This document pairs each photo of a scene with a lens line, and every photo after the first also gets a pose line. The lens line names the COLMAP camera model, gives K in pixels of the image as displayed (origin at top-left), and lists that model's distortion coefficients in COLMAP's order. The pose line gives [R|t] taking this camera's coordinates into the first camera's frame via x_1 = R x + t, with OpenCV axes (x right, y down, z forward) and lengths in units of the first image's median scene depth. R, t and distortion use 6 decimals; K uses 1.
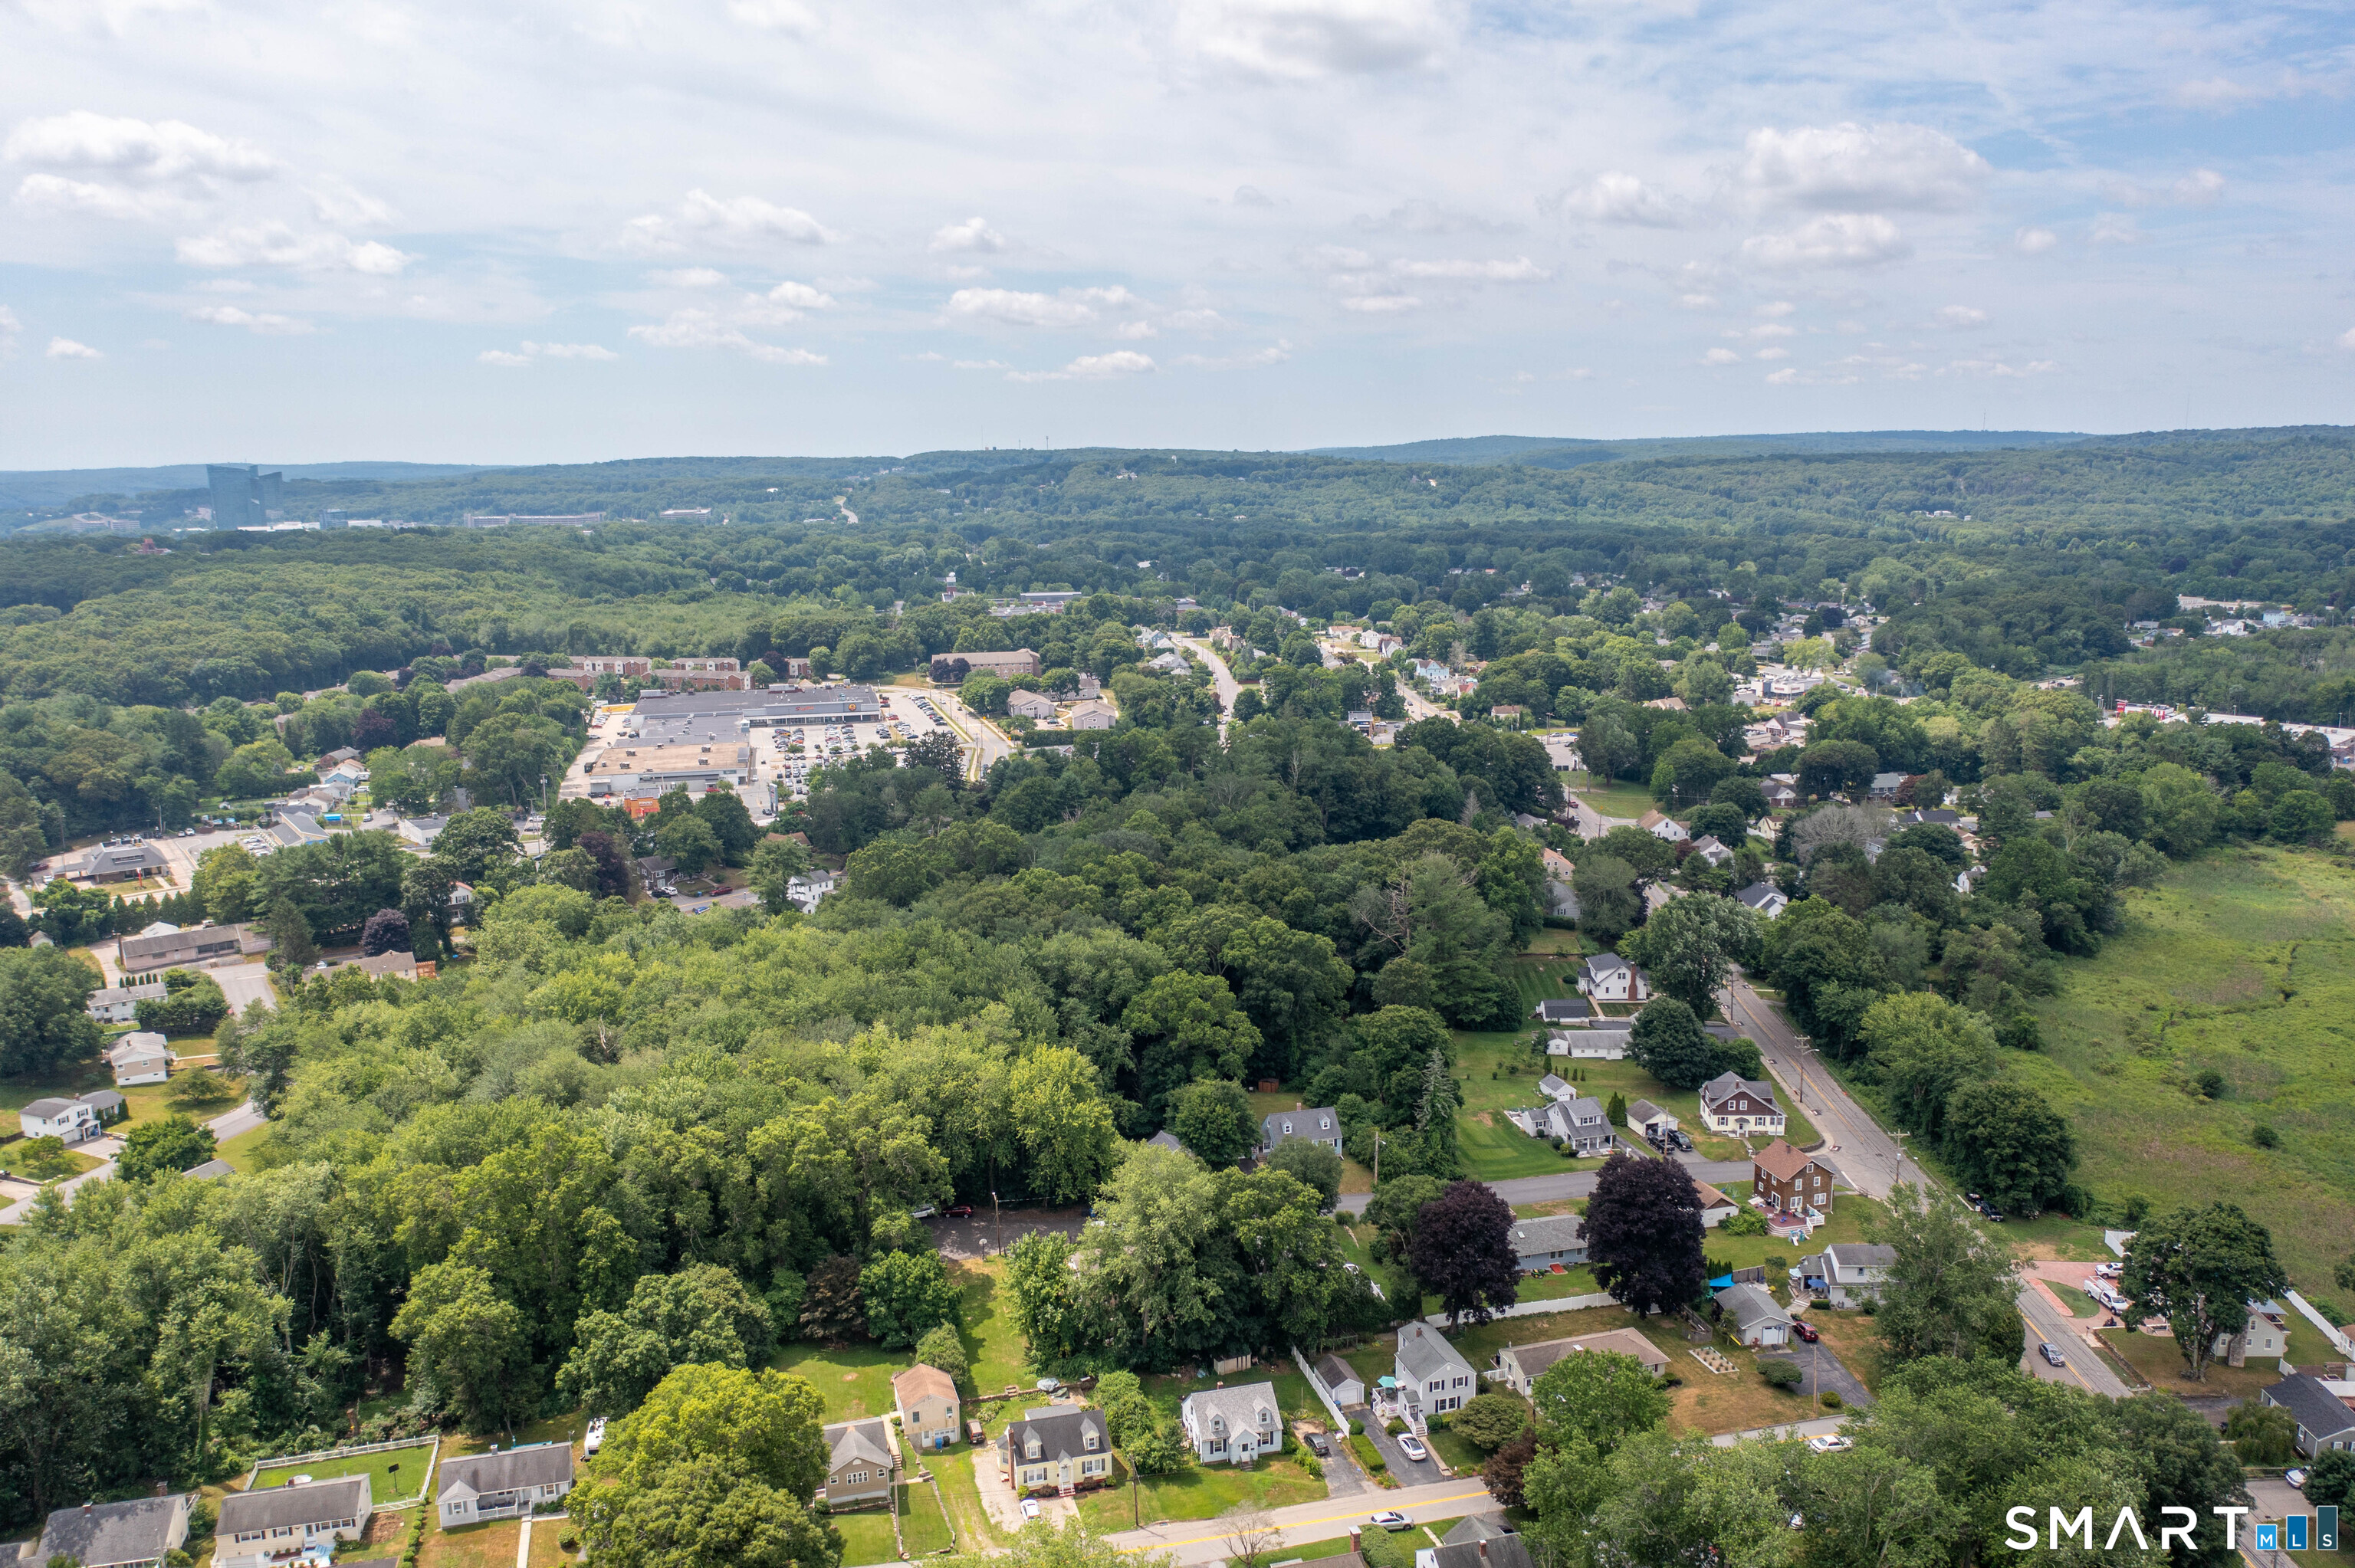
lens RADIAL K [[1842.7, 0, 1180.6], [0, 1842.7, 787.6], [0, 0, 1]] dist [-0.028923, 0.013222]
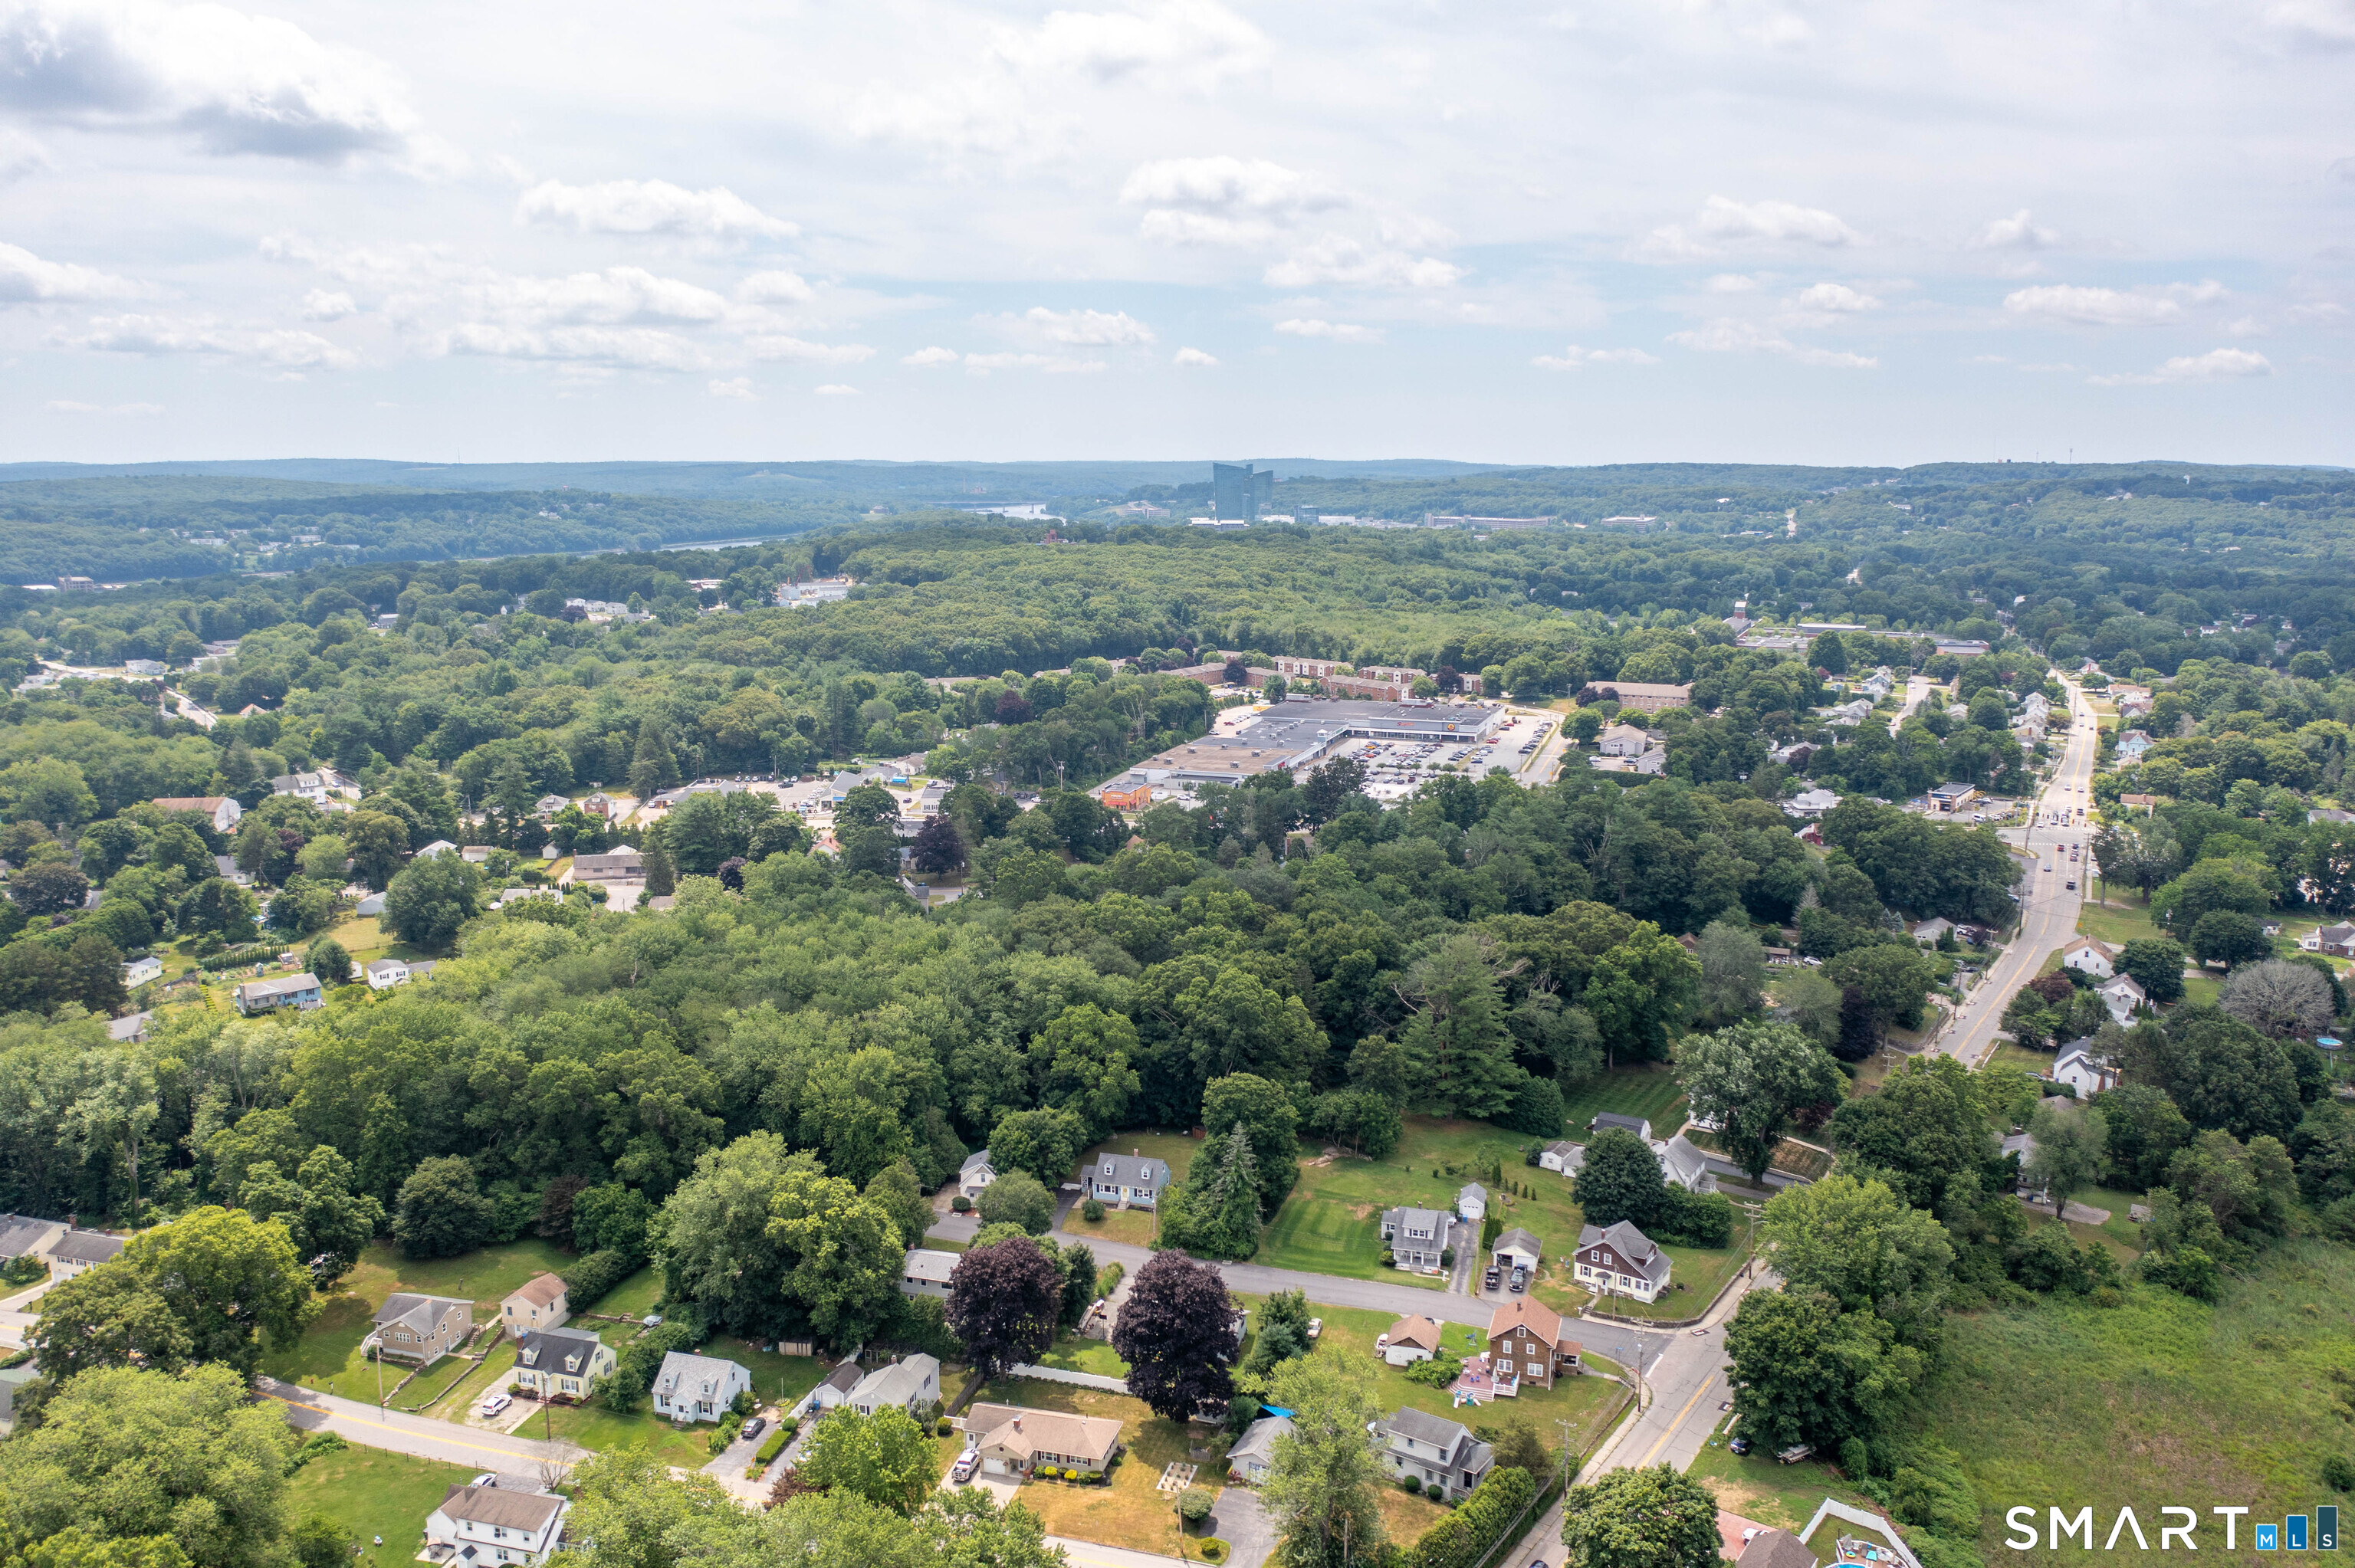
lens RADIAL K [[1842.7, 0, 1180.6], [0, 1842.7, 787.6], [0, 0, 1]] dist [-0.028923, 0.013222]
pose [[0.851814, 0.106484, -0.512907, 0.190510], [-0.107183, 0.993836, 0.028322, -0.019809], [0.512762, 0.030850, 0.857977, 0.039672]]
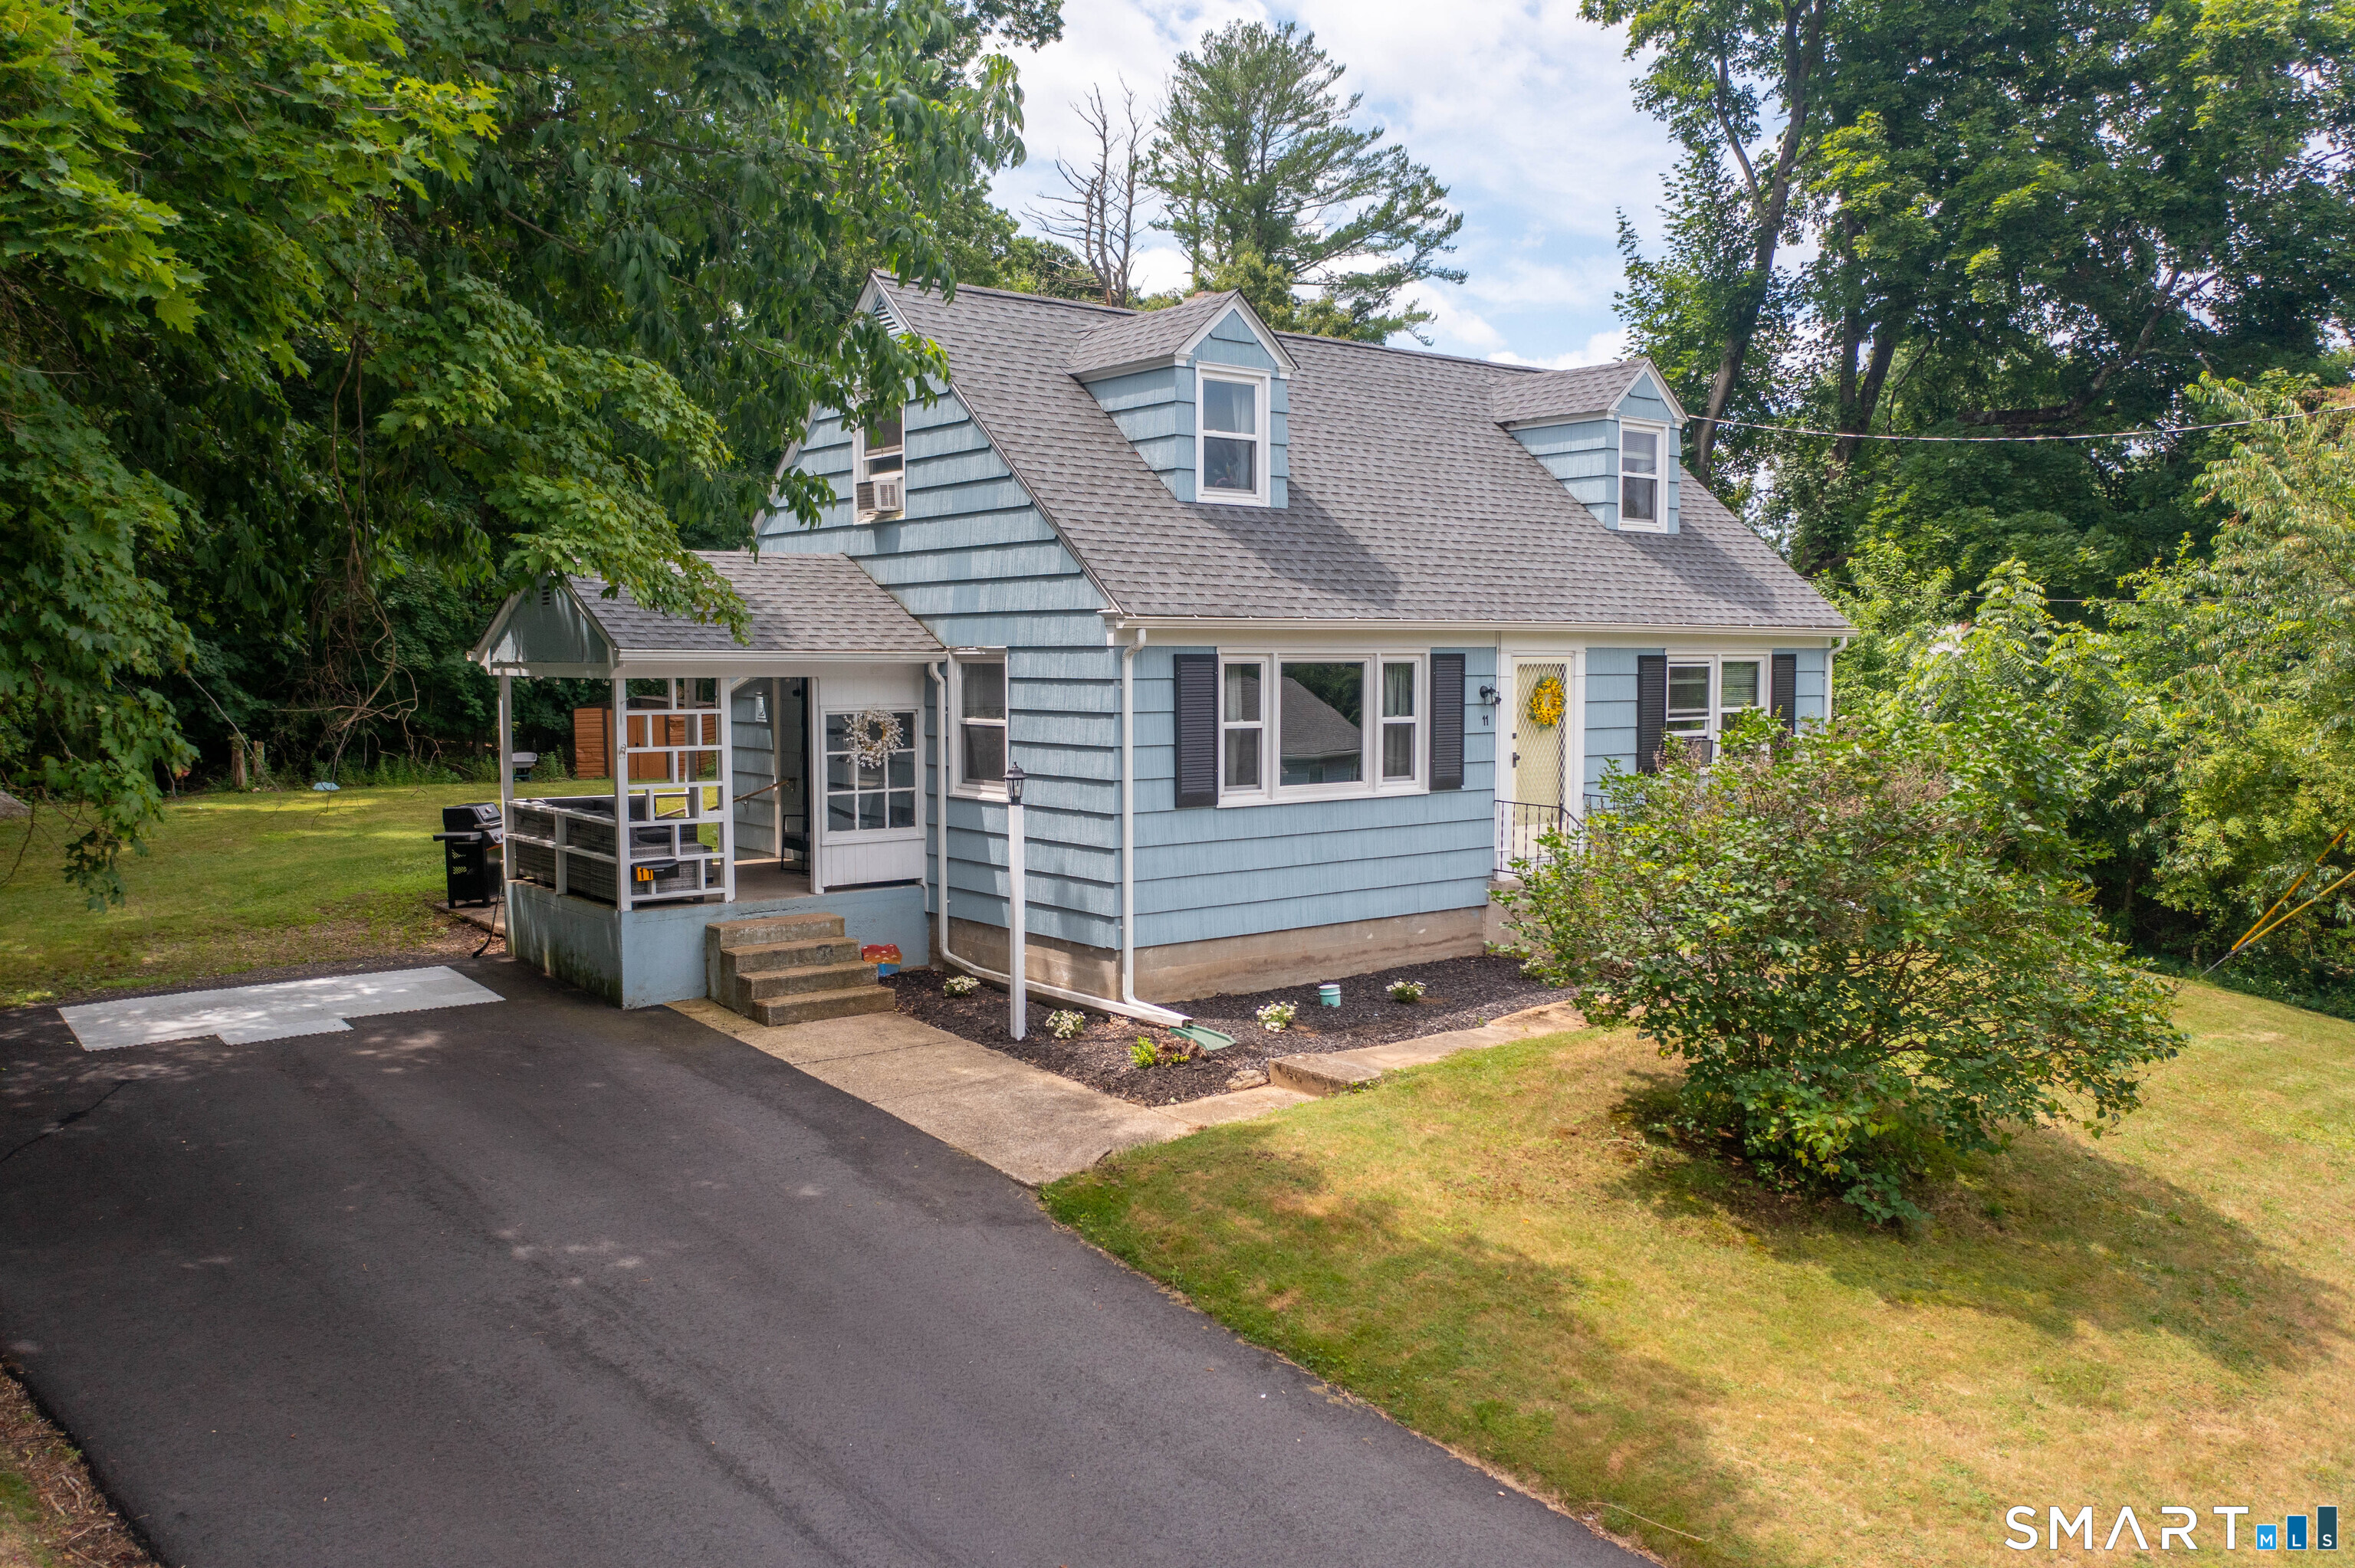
lens RADIAL K [[1842.7, 0, 1180.6], [0, 1842.7, 787.6], [0, 0, 1]] dist [-0.028923, 0.013222]
pose [[0.914919, -0.010594, 0.403498, 0.009807], [0.060286, 0.992029, -0.110651, 0.064662], [-0.399109, 0.125562, 0.908265, 0.300061]]
